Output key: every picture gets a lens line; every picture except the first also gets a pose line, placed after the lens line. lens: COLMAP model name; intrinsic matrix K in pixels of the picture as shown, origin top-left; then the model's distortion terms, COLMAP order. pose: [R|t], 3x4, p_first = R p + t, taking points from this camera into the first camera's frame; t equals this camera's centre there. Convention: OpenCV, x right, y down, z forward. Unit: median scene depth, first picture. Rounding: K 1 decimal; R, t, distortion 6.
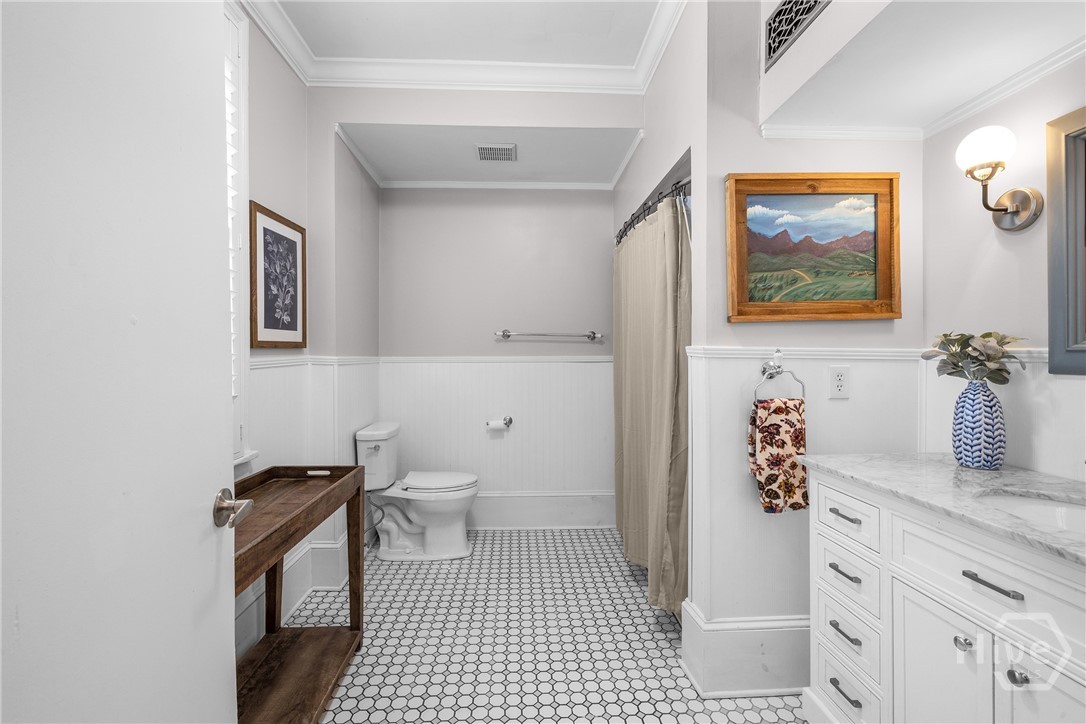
lens RADIAL K [[459.7, 0, 540.8], [0, 459.7, 357.0], [0, 0, 1]] dist [-0.001127, 0.000285]
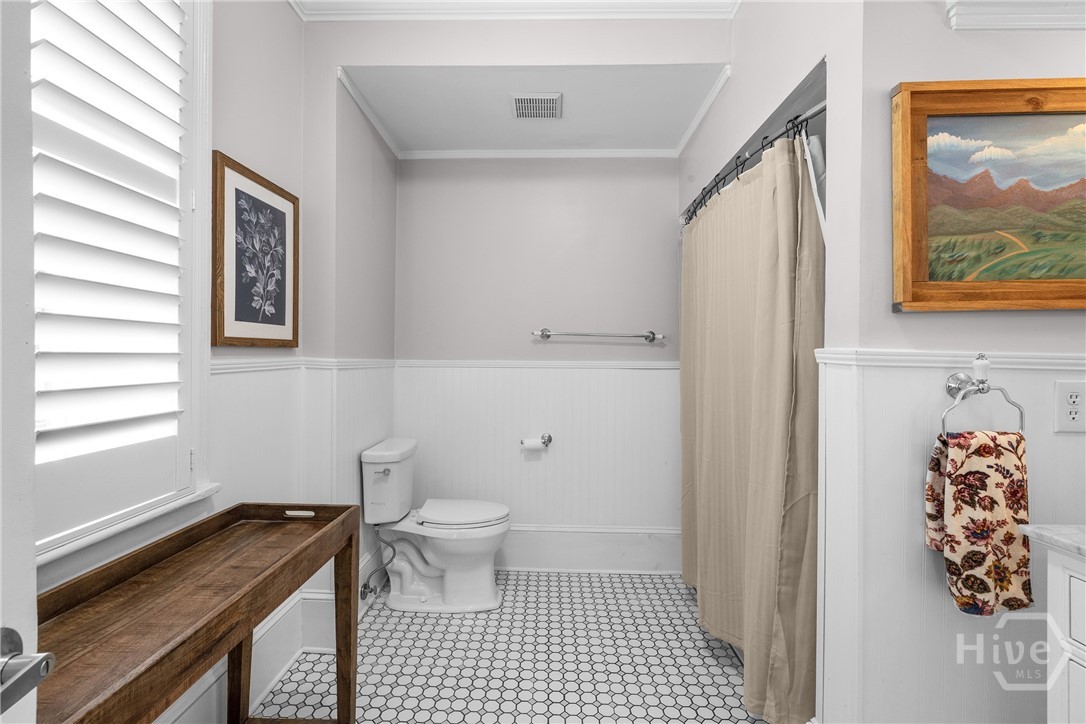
lens RADIAL K [[470.8, 0, 541.3], [0, 470.8, 359.3], [0, 0, 1]] dist [0.000853, 0.000185]
pose [[0.997618, 0.010313, -0.068200, -0.046234], [-0.010659, 0.999932, -0.004710, -0.000194], [0.068147, 0.005426, 0.997661, 0.292892]]
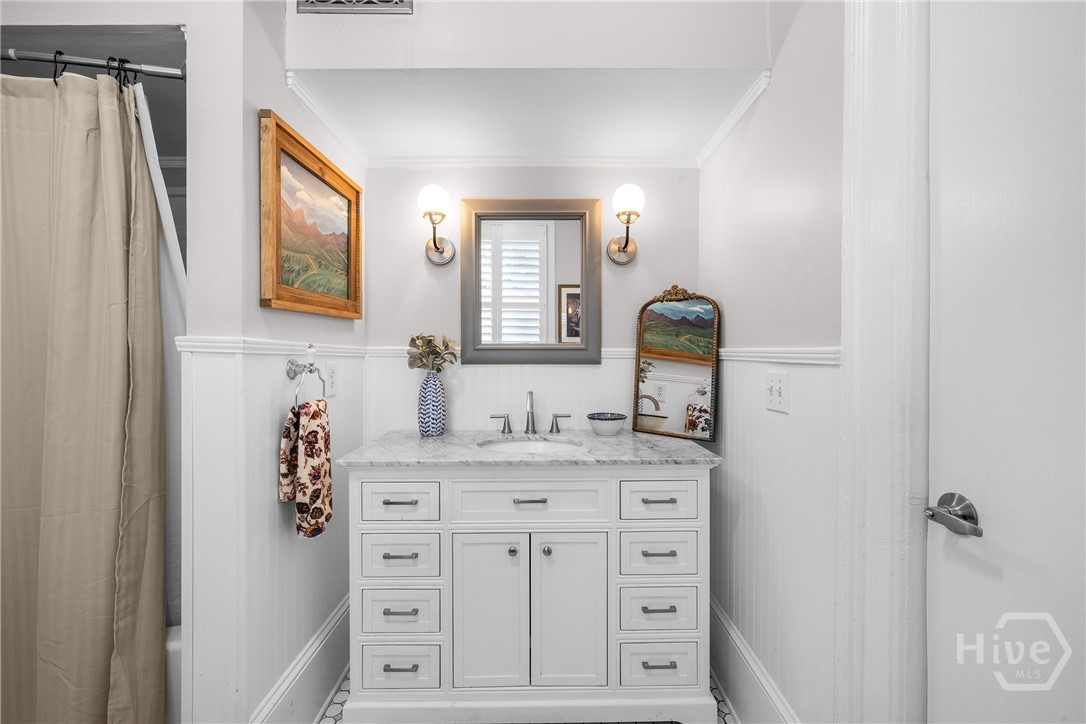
lens RADIAL K [[459.7, 0, 540.8], [0, 459.7, 357.0], [0, 0, 1]] dist [-0.001127, 0.000285]
pose [[0.055384, -0.004423, 0.998455, -0.308580], [0.006262, 0.999972, 0.004082, 0.005914], [-0.998445, 0.006026, 0.055410, 0.498959]]
